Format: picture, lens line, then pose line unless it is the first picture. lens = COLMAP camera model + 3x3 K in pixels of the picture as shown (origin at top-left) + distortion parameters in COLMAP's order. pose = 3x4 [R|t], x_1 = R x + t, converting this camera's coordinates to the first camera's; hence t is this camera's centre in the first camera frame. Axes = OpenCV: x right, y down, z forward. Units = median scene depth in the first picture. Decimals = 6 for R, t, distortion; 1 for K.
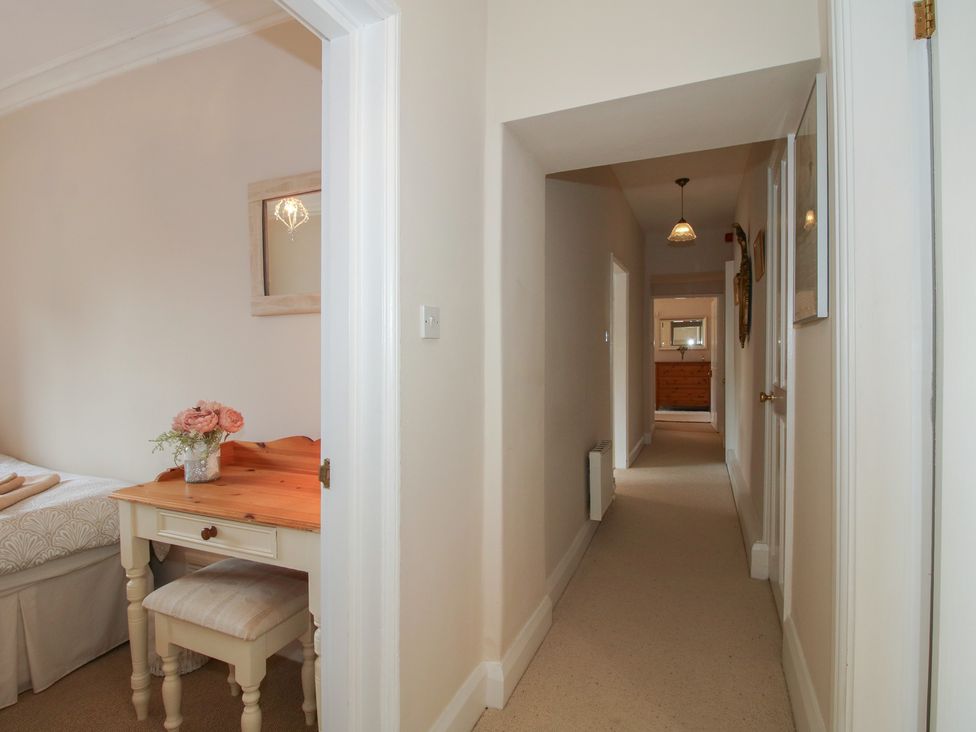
lens RADIAL K [[525.7, 0, 484.9], [0, 525.7, 358.5], [0, 0, 1]] dist [-0.012976, -0.002432]
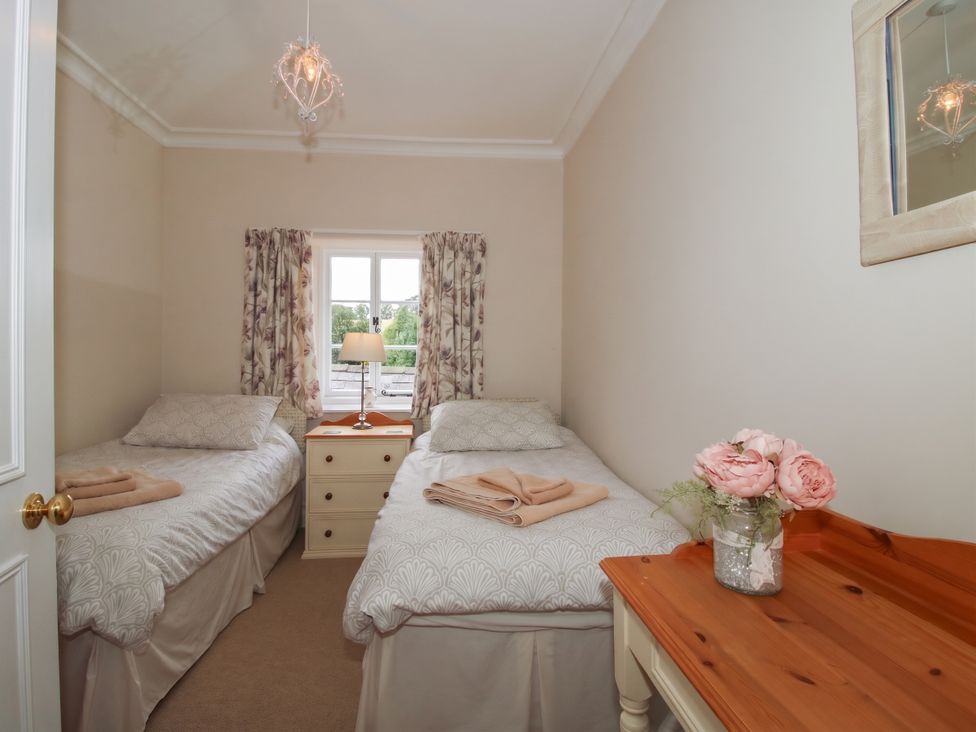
lens RADIAL K [[525.7, 0, 484.9], [0, 525.7, 358.5], [0, 0, 1]] dist [-0.012976, -0.002432]
pose [[0.483813, 0.013171, -0.875072, -0.215409], [-0.017742, 0.999829, 0.005240, 0.013849], [0.874991, 0.012991, 0.483964, 0.518087]]
